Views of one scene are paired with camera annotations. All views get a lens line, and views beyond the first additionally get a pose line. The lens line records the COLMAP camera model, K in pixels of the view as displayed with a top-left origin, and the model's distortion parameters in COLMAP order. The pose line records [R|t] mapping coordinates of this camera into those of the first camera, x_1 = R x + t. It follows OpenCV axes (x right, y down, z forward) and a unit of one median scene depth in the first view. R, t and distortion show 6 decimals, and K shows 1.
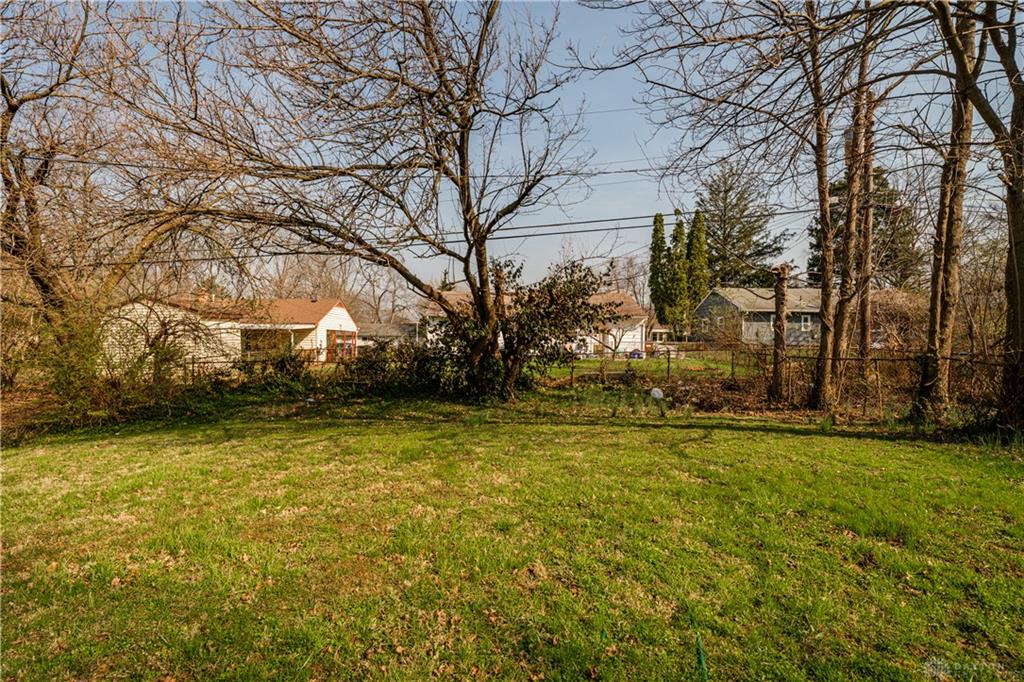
lens RADIAL K [[479.6, 0, 514.9], [0, 479.6, 343.2], [0, 0, 1]] dist [0.002163, 0.000840]
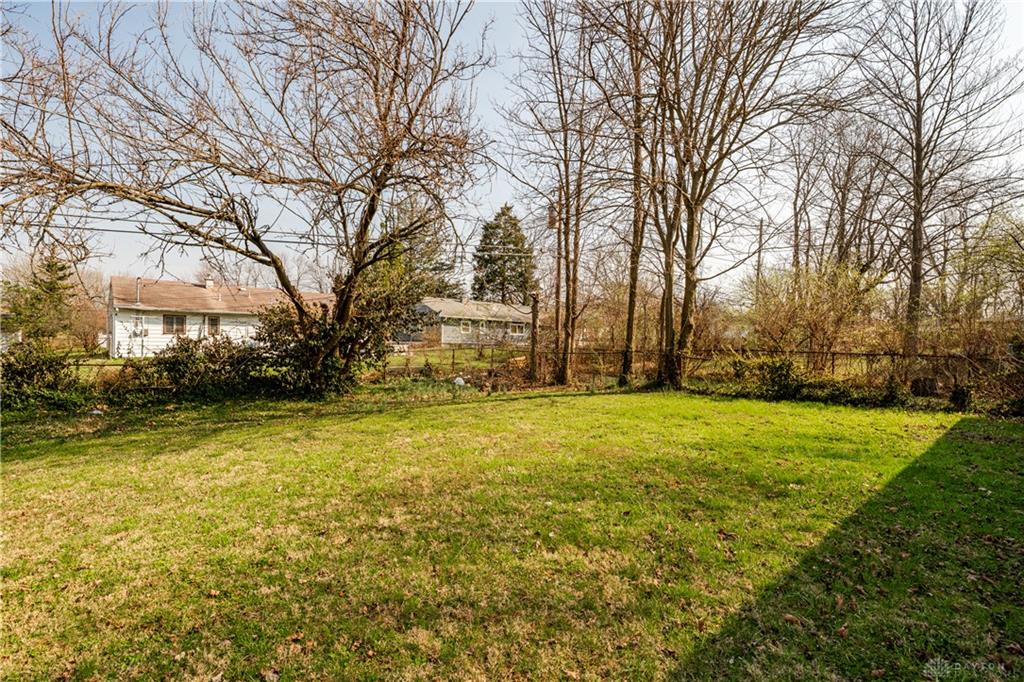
lens RADIAL K [[479.6, 0, 507.6], [0, 479.6, 341.3], [0, 0, 1]] dist [0.002163, 0.000840]
pose [[0.737302, 0.006477, 0.675532, -0.473758], [-0.005727, 0.999978, -0.003337, -0.001924], [-0.675539, -0.001409, 0.737323, -0.056192]]
